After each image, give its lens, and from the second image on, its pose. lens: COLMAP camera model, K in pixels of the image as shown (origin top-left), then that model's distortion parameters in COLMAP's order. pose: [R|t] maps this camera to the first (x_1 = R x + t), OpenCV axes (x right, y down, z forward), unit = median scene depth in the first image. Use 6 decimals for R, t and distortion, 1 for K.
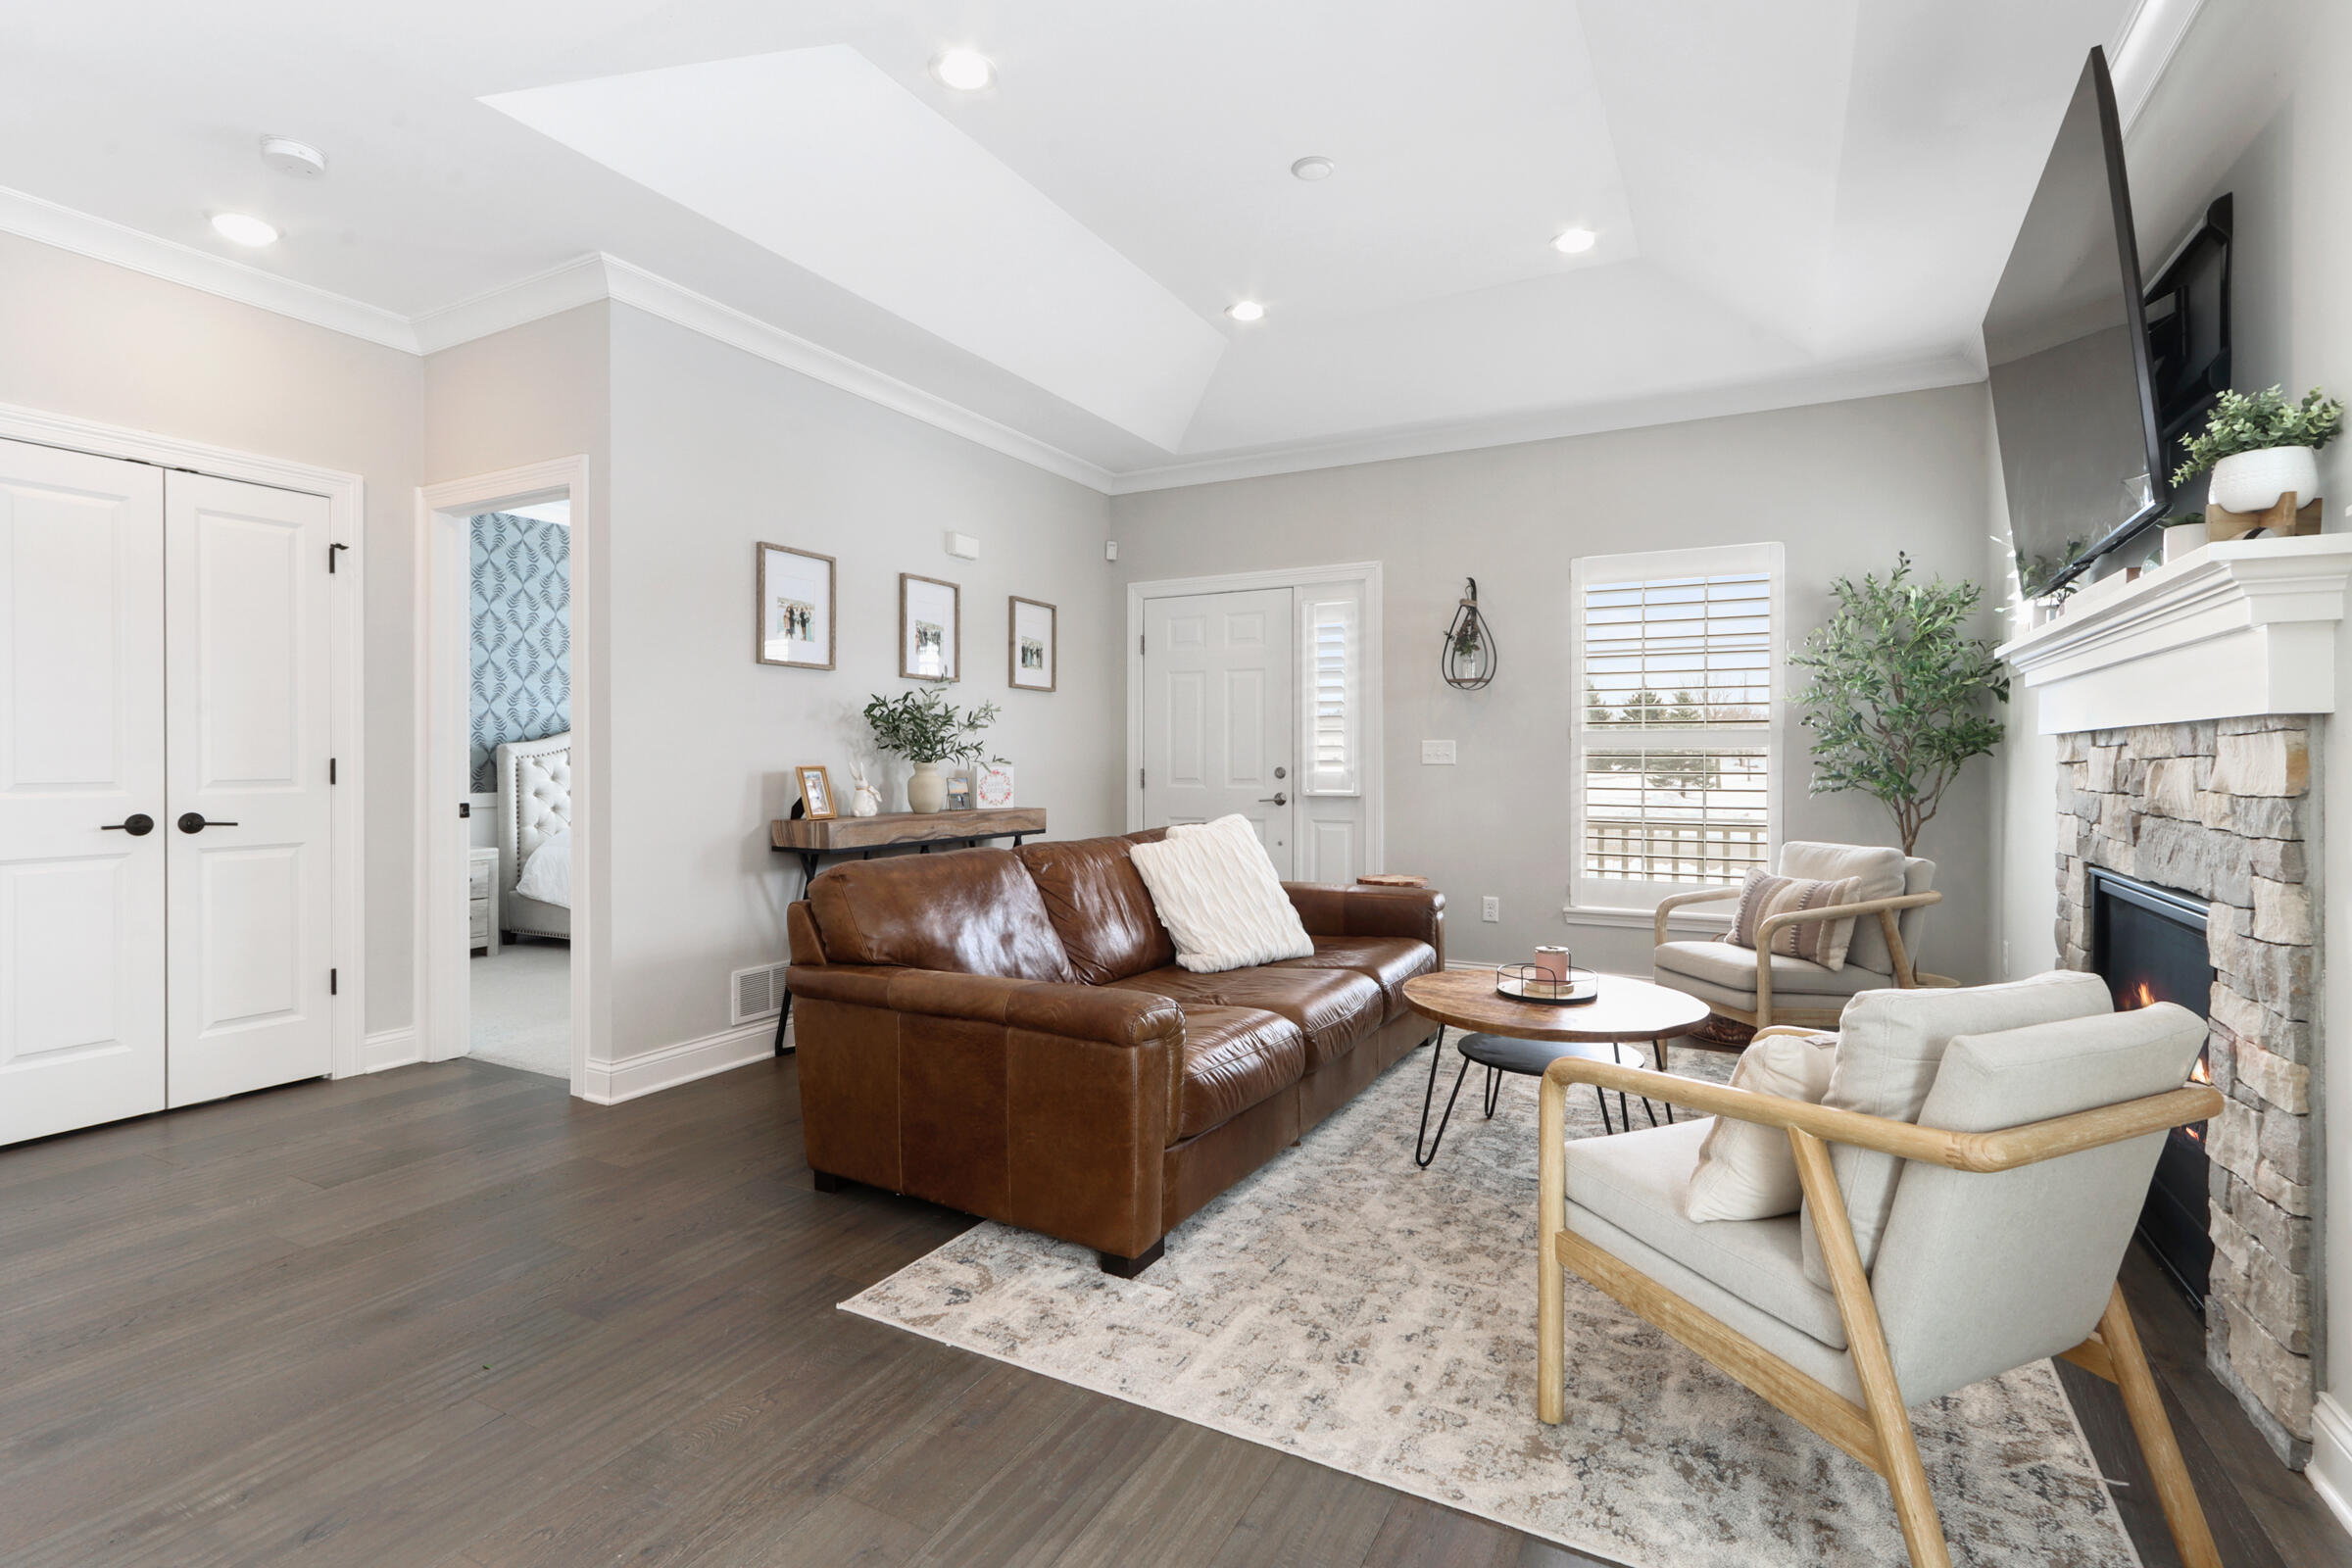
lens RADIAL K [[1105.5, 0, 1178.9], [0, 1105.5, 761.9], [0, 0, 1]] dist [0.000850, 0.000121]
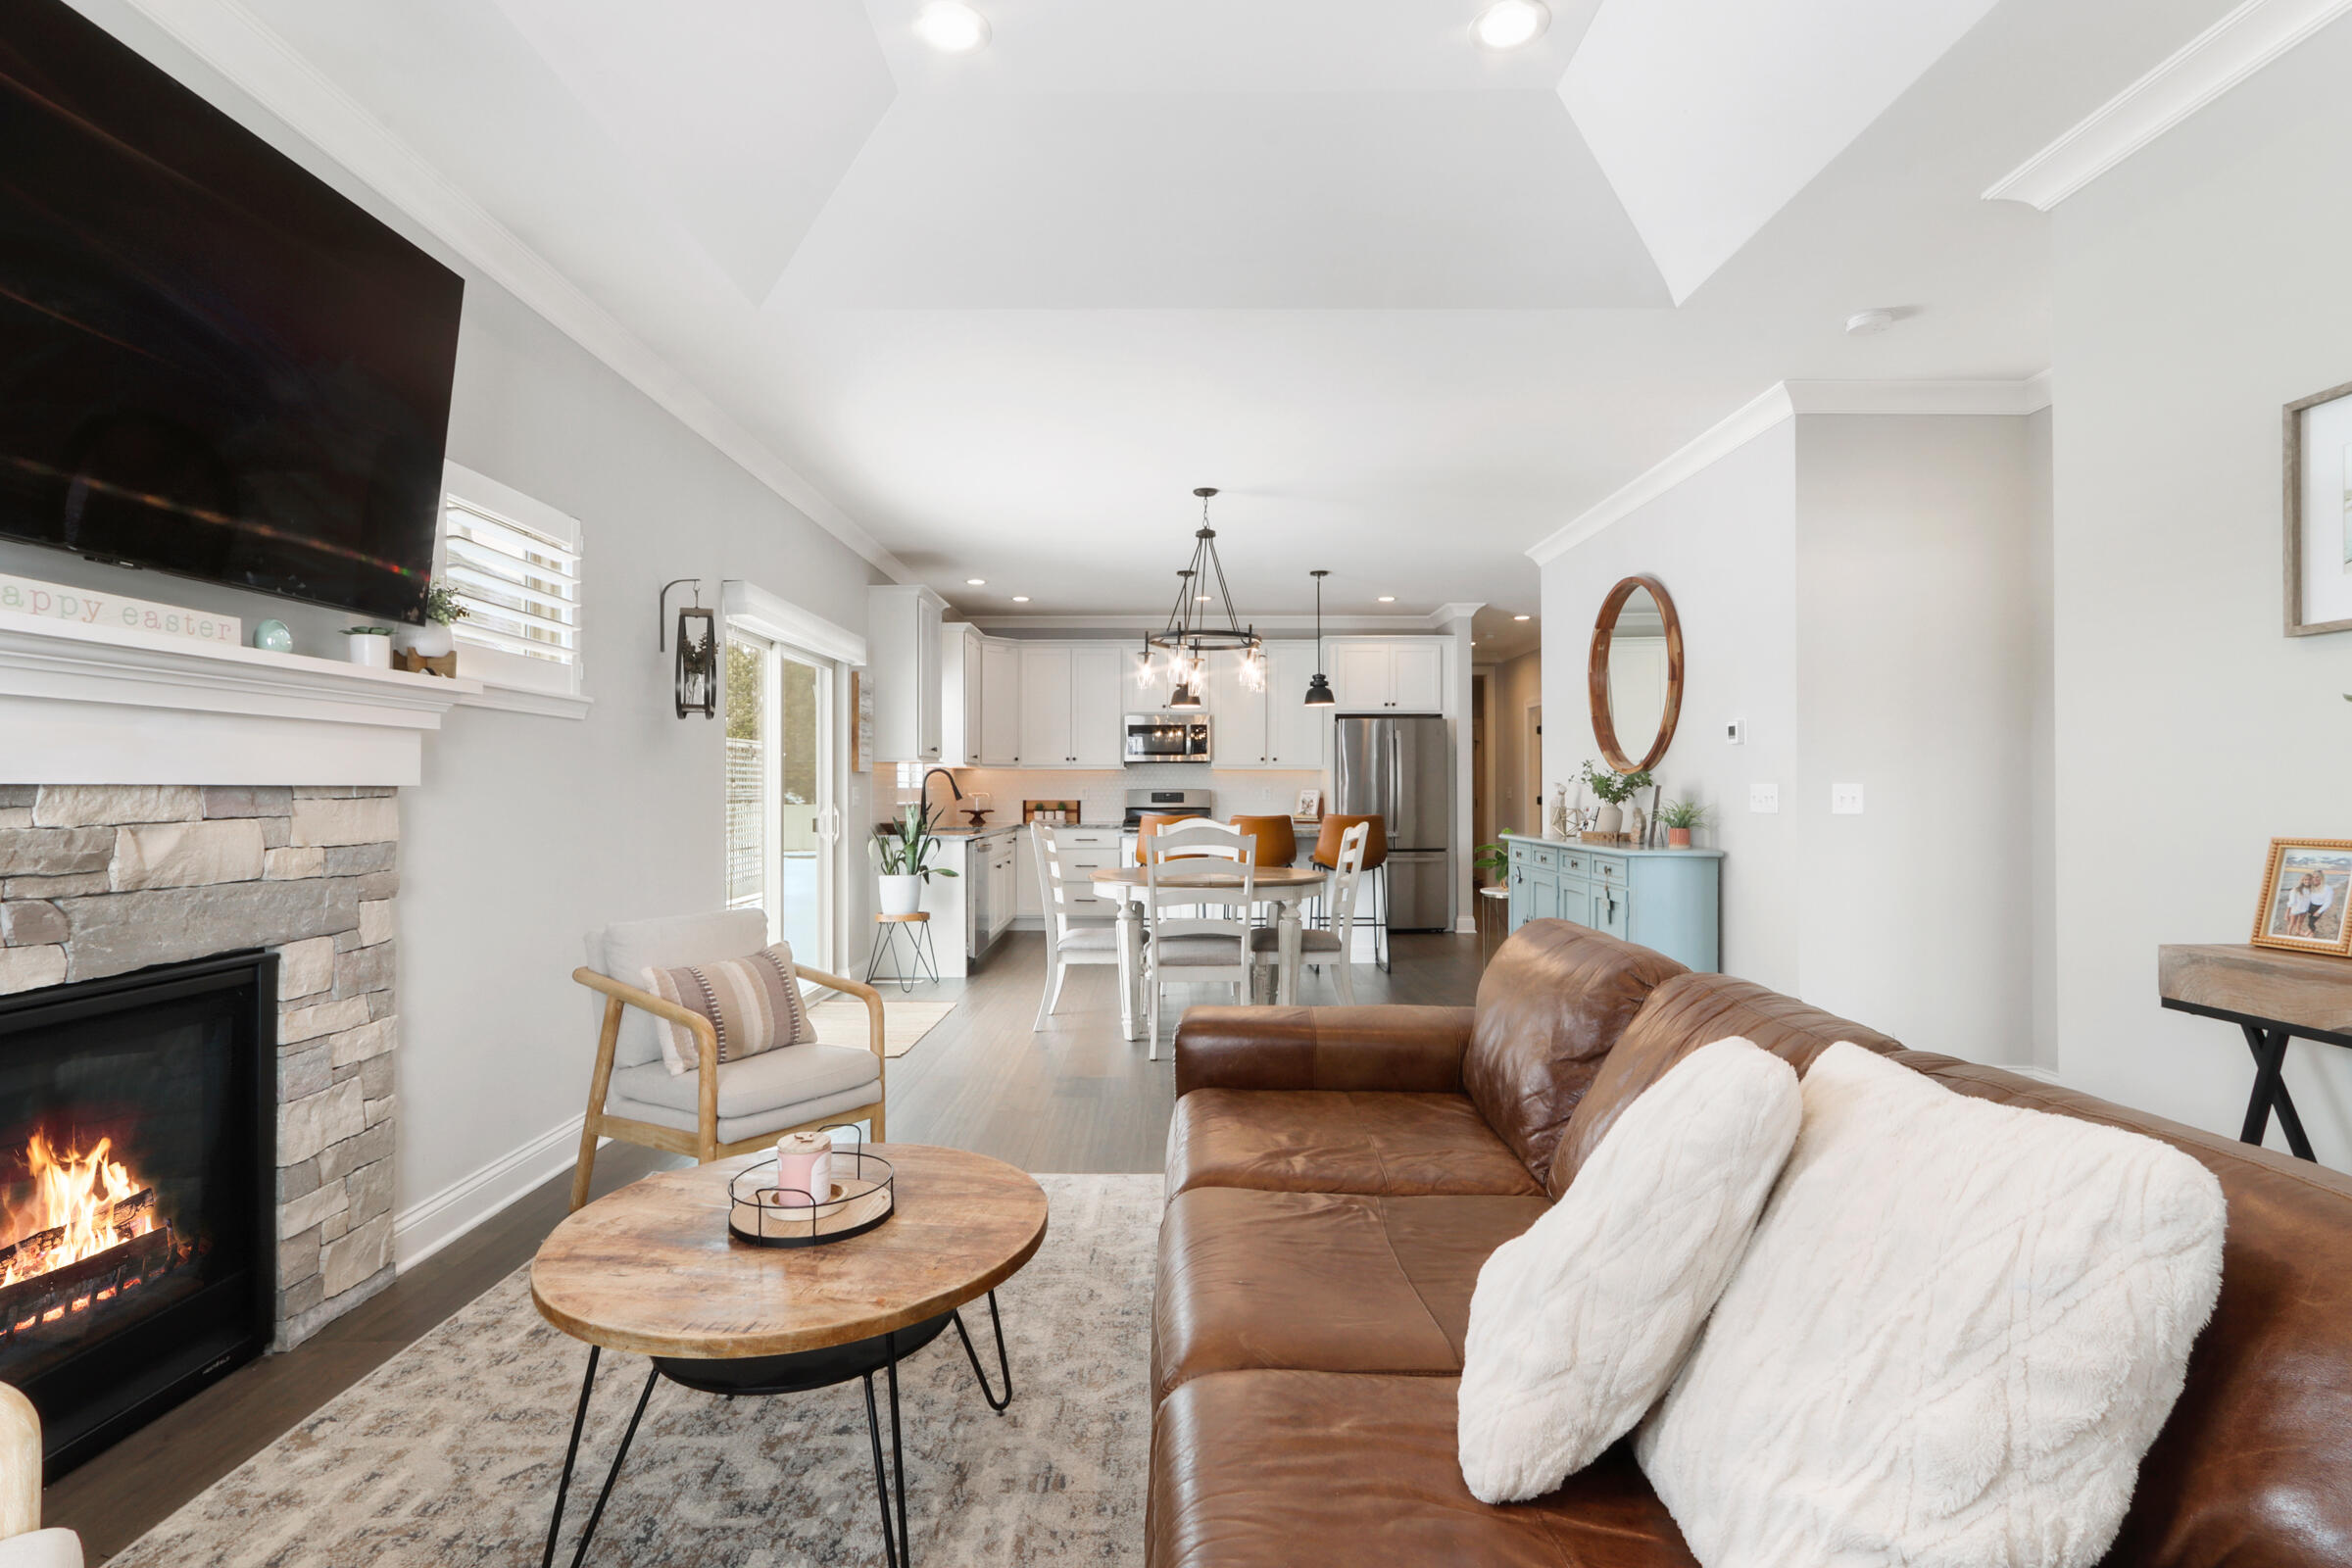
lens RADIAL K [[1096.8, 0, 1189.9], [0, 1096.8, 788.8], [0, 0, 1]] dist [0.002213, 0.000229]
pose [[-0.870789, -0.002777, -0.491649, 0.315531], [-0.003314, 0.999994, 0.000221, -0.015989], [0.491645, 0.001822, -0.870794, 1.157520]]
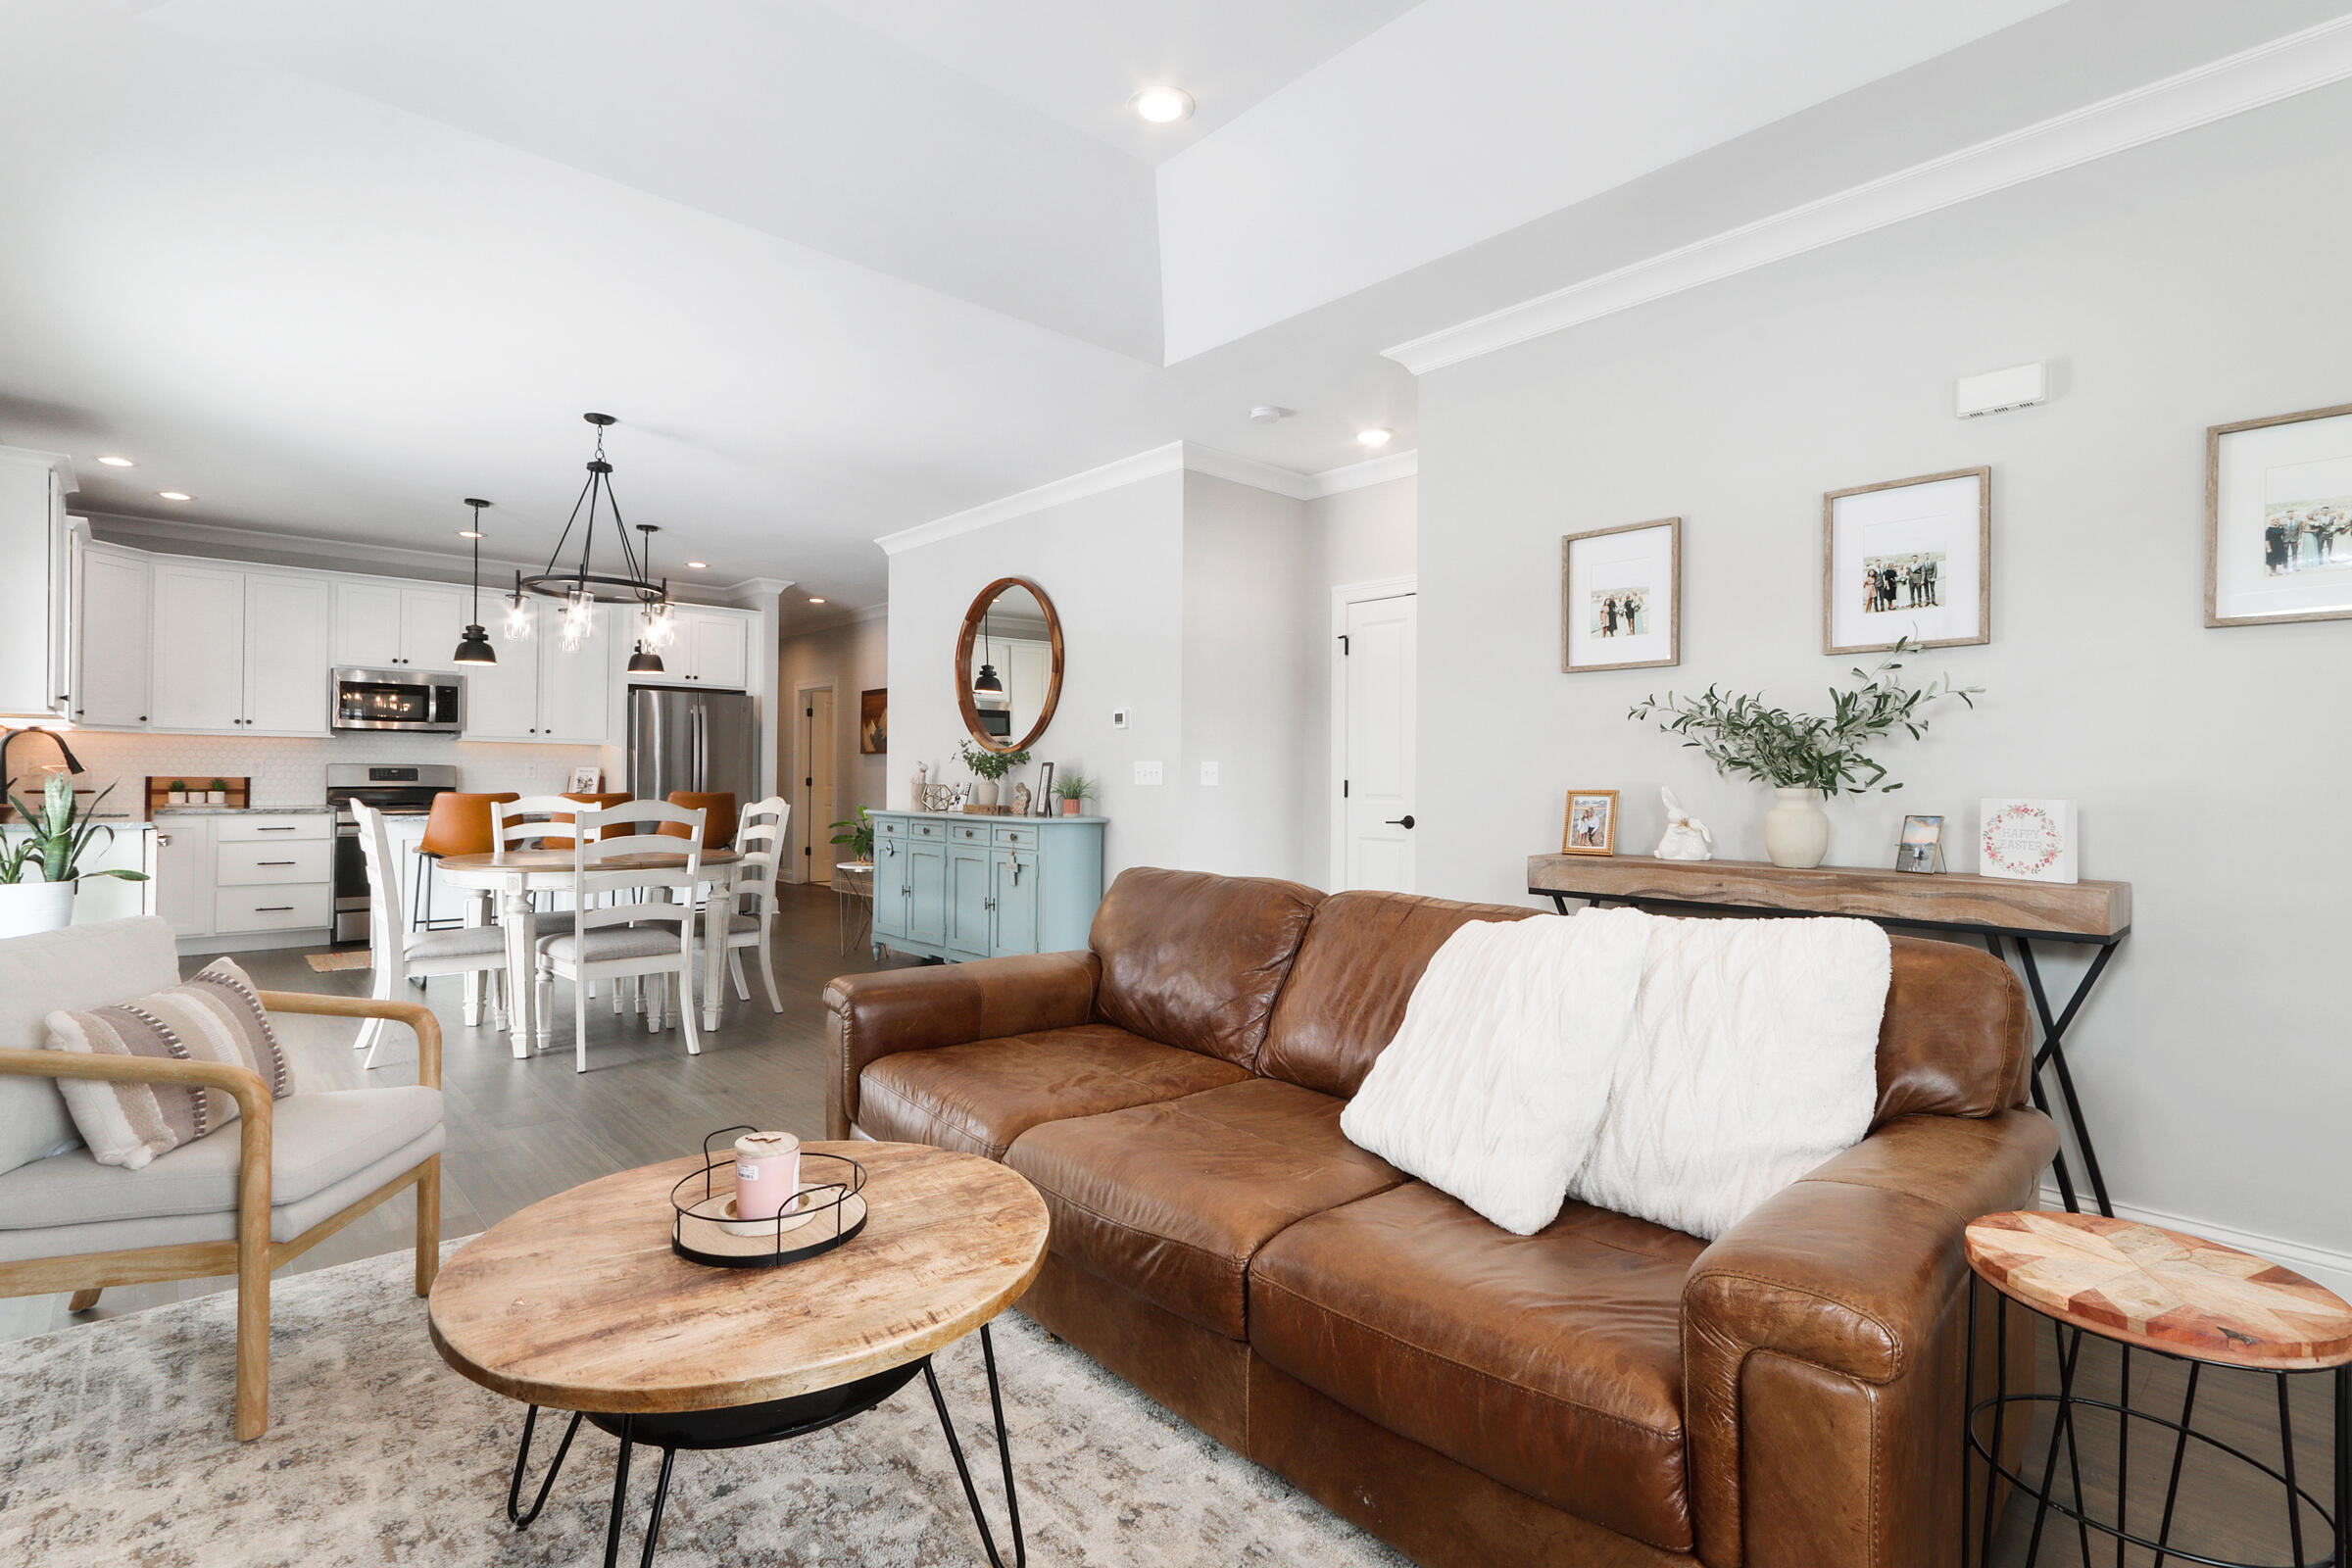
lens RADIAL K [[1094.9, 0, 1163.9], [0, 1094.9, 776.7], [0, 0, 1]] dist [-0.000549, 0.000367]
pose [[-0.329786, -0.006456, -0.944034, 0.538546], [-0.010264, 0.999942, -0.003253, 0.000078], [0.944000, 0.008617, -0.329833, 0.954215]]
